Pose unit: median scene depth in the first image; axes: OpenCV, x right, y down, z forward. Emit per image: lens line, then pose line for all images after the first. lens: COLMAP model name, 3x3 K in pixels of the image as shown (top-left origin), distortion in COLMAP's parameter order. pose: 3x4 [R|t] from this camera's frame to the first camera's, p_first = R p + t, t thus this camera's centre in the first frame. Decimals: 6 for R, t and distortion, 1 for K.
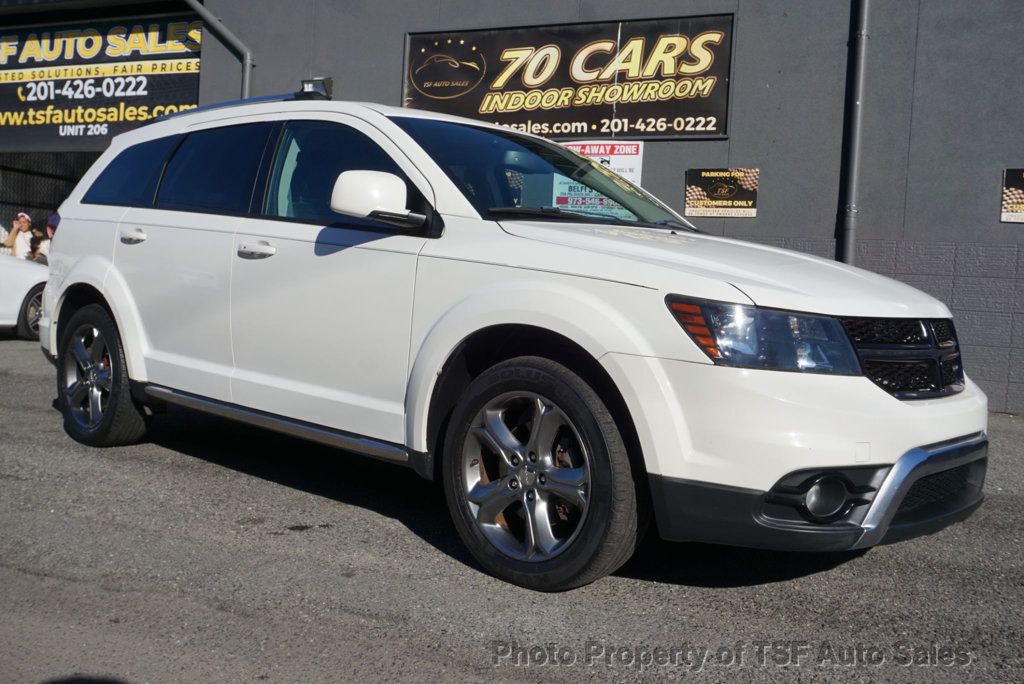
lens RADIAL K [[993.4, 0, 506.7], [0, 993.4, 342.8], [0, 0, 1]] dist [0.009475, 0.000000]
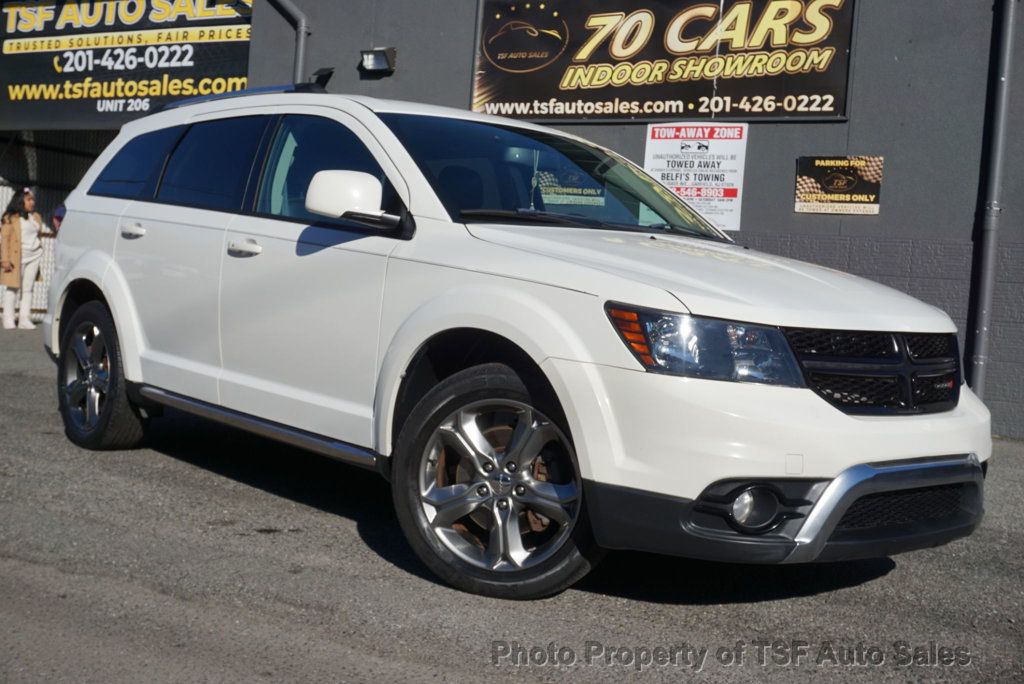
lens RADIAL K [[1243.4, 0, 507.0], [0, 1243.4, 342.2], [0, 0, 1]] dist [0.032335, 0.000000]
pose [[0.992941, 0.024247, -0.116100, 0.049215], [-0.026044, 0.999563, -0.013987, 0.003100], [0.115711, 0.016912, 0.993139, -0.060023]]
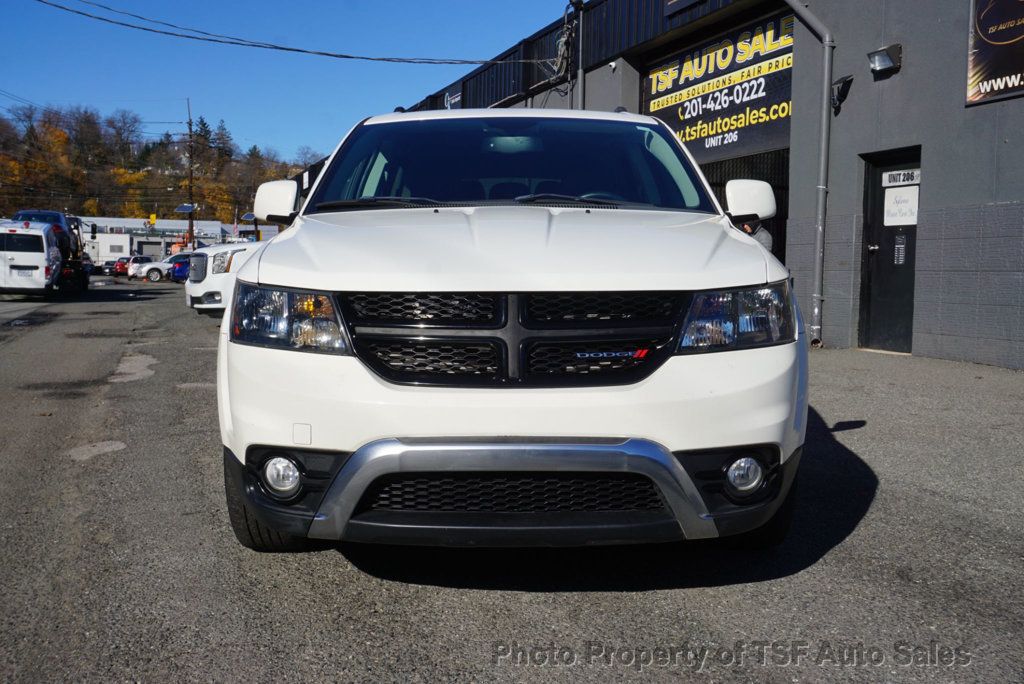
lens RADIAL K [[1084.5, 0, 521.1], [0, 1084.5, 349.1], [0, 0, 1]] dist [0.028334, 0.000000]
pose [[0.668803, 0.008052, -0.743396, 0.287878], [-0.012956, 0.999916, -0.000825, 0.006154], [0.743327, 0.010183, 0.668851, 0.104733]]
